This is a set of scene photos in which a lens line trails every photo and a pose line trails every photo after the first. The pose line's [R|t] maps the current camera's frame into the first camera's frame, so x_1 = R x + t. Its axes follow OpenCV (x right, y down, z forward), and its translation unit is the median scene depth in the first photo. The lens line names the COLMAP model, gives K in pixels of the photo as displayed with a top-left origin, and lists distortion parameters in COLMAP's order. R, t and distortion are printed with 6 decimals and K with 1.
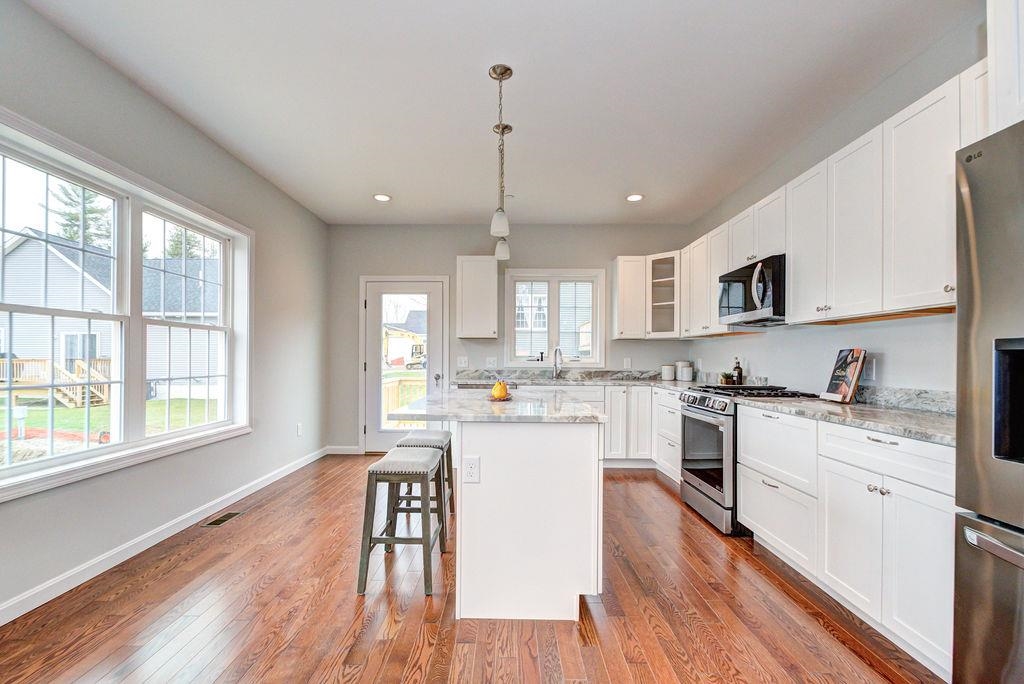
lens RADIAL K [[449.7, 0, 503.0], [0, 449.7, 356.9], [0, 0, 1]] dist [0.000012, -0.005335]
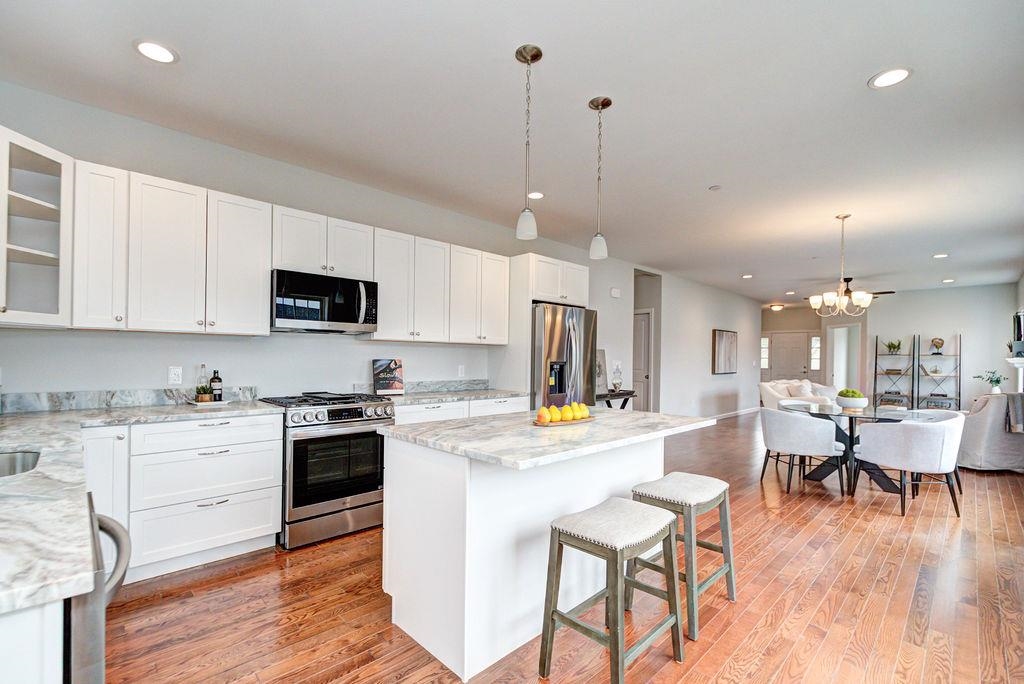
lens RADIAL K [[449.7, 0, 503.0], [0, 449.7, 356.9], [0, 0, 1]] dist [0.000012, -0.005335]
pose [[-0.701641, -0.014785, 0.712377, -0.378526], [-0.019074, 0.999816, 0.001963, -0.023866], [-0.712275, -0.012211, -0.701794, 1.186482]]
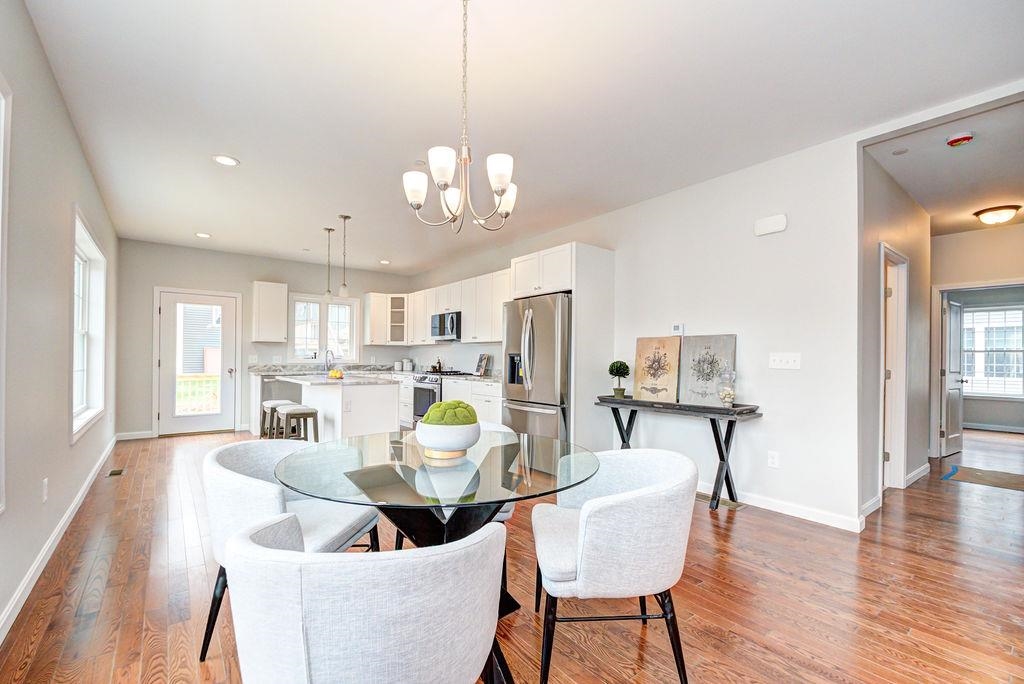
lens RADIAL K [[440.8, 0, 503.2], [0, 440.8, 356.4], [0, 0, 1]] dist [-0.001774, -0.000794]
pose [[0.783648, 0.005065, 0.621185, -0.427332], [-0.007627, 0.999970, 0.001468, -0.005961], [-0.621159, -0.005888, 0.783663, -0.639496]]
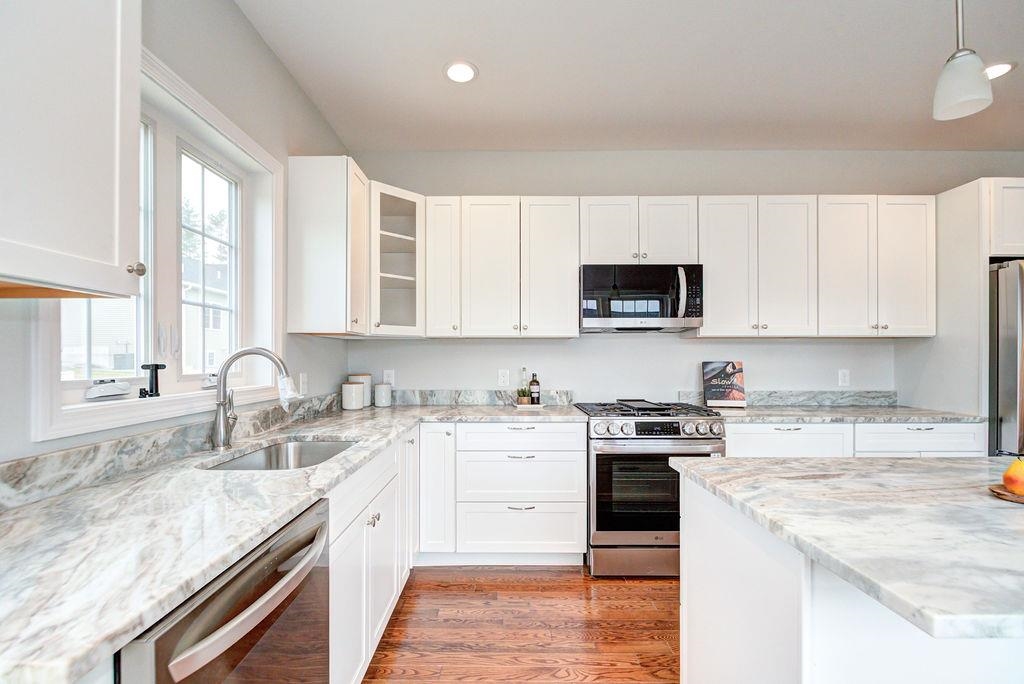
lens RADIAL K [[449.7, 0, 503.0], [0, 449.7, 356.9], [0, 0, 1]] dist [0.000012, -0.005335]
pose [[-0.006831, -0.005275, 0.999963, -0.268070], [-0.001663, 0.999985, 0.005264, -0.023055], [-0.999975, -0.001627, -0.006839, 1.055912]]
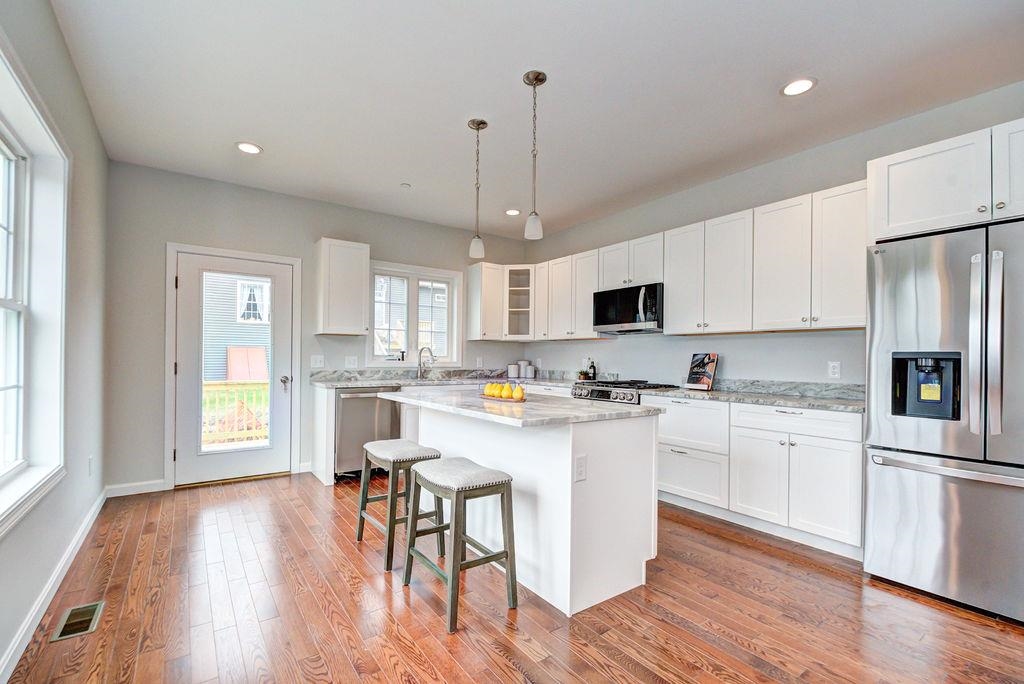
lens RADIAL K [[449.7, 0, 503.0], [0, 449.7, 356.9], [0, 0, 1]] dist [0.000012, -0.005335]
pose [[0.806995, 0.005204, 0.590536, -0.414903], [-0.007928, 0.999967, 0.002022, -0.002924], [-0.590506, -0.006313, 0.807009, 0.136758]]
